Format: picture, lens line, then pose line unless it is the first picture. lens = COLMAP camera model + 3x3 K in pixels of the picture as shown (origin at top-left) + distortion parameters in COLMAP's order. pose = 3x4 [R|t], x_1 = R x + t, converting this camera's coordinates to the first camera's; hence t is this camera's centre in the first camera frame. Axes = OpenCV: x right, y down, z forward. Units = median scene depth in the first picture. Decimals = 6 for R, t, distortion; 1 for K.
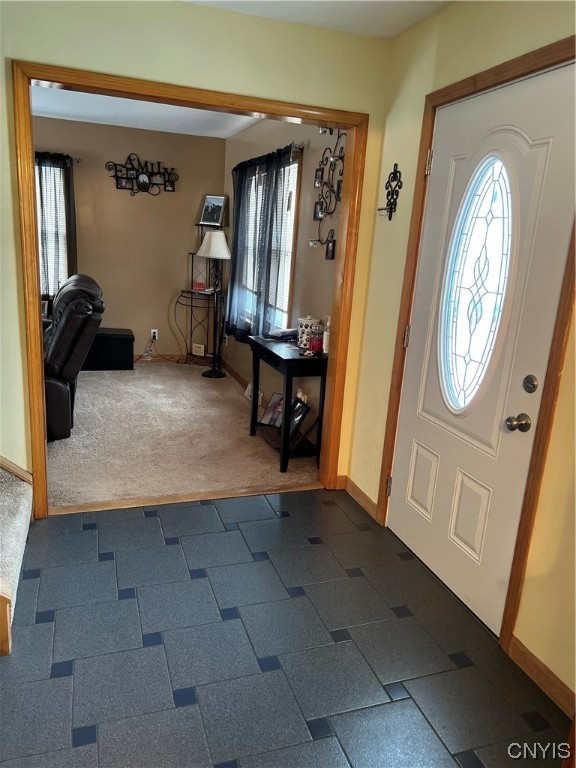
lens RADIAL K [[573.2, 0, 285.0], [0, 573.2, 389.5], [0, 0, 1]] dist [0.094635, -0.092385]
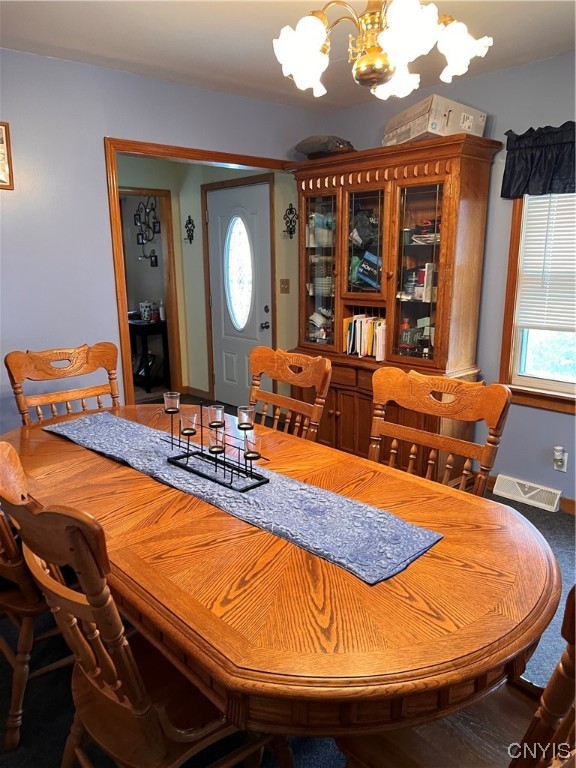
lens RADIAL K [[571.5, 0, 288.0], [0, 571.5, 384.0], [0, 0, 1]] dist [0.094582, -0.219488]
pose [[0.912243, -0.156302, 0.378659, -0.323178], [0.164078, 0.986376, 0.011868, 0.200123], [-0.375355, 0.051303, 0.925460, -0.878041]]
